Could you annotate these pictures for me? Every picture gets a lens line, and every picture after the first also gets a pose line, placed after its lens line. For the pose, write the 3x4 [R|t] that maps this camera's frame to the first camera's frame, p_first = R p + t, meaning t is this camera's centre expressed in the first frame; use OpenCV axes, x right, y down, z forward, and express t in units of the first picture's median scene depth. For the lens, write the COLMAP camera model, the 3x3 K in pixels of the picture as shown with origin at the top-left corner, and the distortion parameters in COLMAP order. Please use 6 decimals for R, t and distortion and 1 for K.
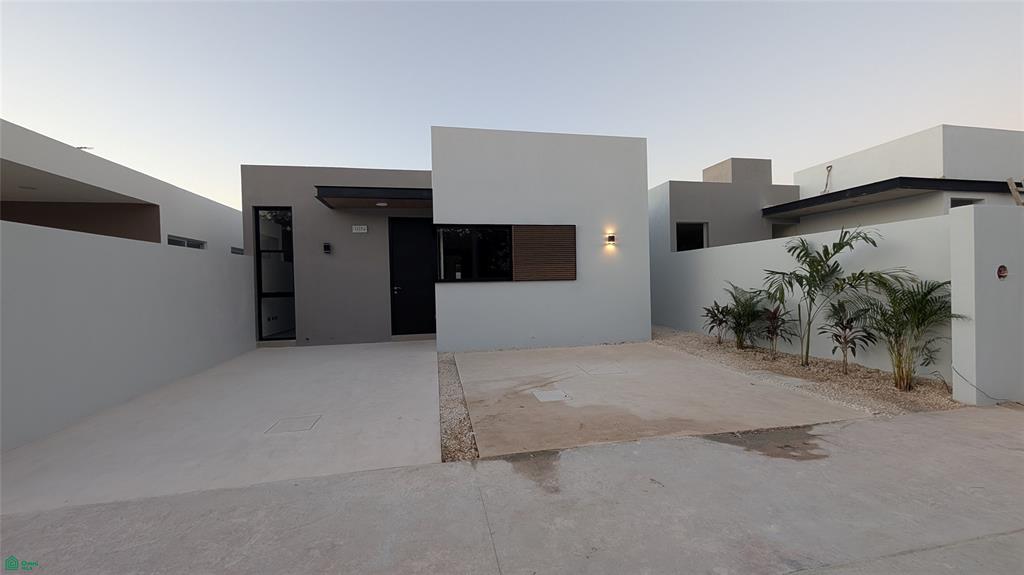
lens RADIAL K [[384.9, 0, 512.8], [0, 384.9, 289.5], [0, 0, 1]] dist [-0.000681, 0.000000]
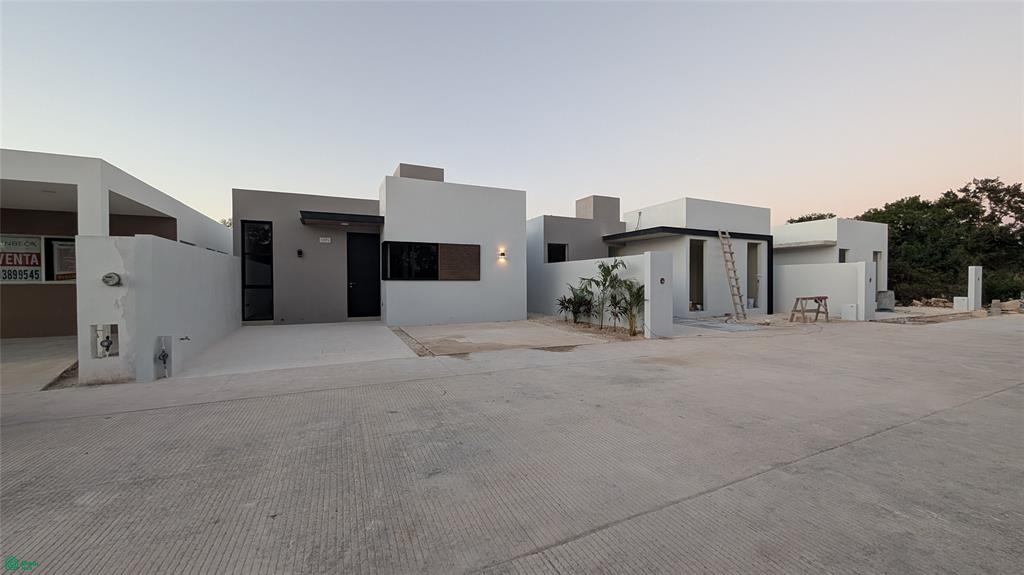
lens RADIAL K [[384.9, 0, 512.8], [0, 384.9, 289.5], [0, 0, 1]] dist [-0.000681, 0.000000]
pose [[0.971117, 0.016693, 0.238018, -0.074763], [-0.016422, 0.999860, -0.003123, 0.014276], [-0.238037, -0.000876, 0.971256, -0.538337]]
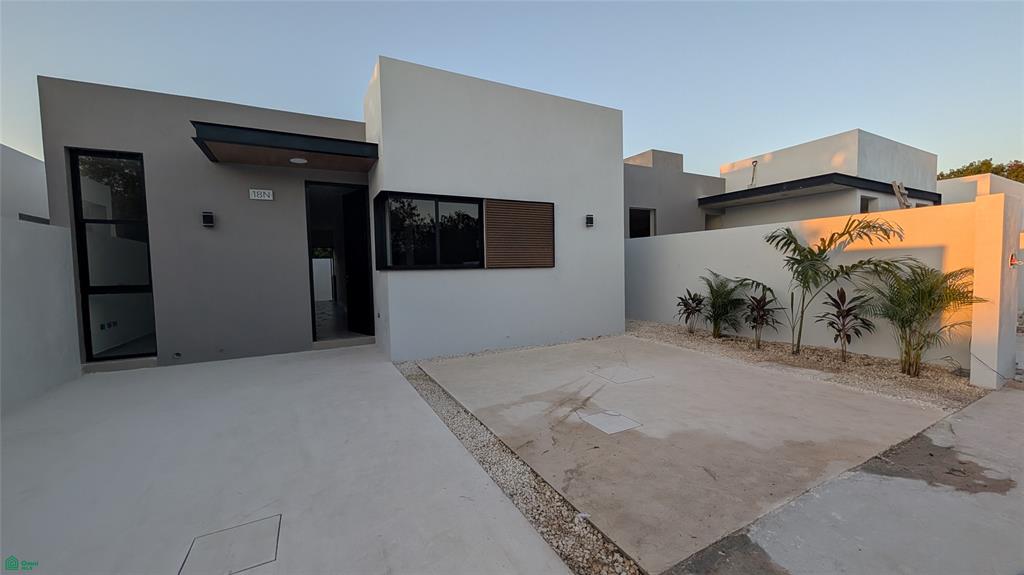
lens RADIAL K [[384.9, 0, 512.8], [0, 384.9, 289.5], [0, 0, 1]] dist [-0.000681, 0.000000]
pose [[0.958760, -0.014359, 0.283855, -0.169622], [0.005368, 0.999460, 0.032427, -0.003741], [-0.284167, -0.029566, 0.958319, 0.201510]]
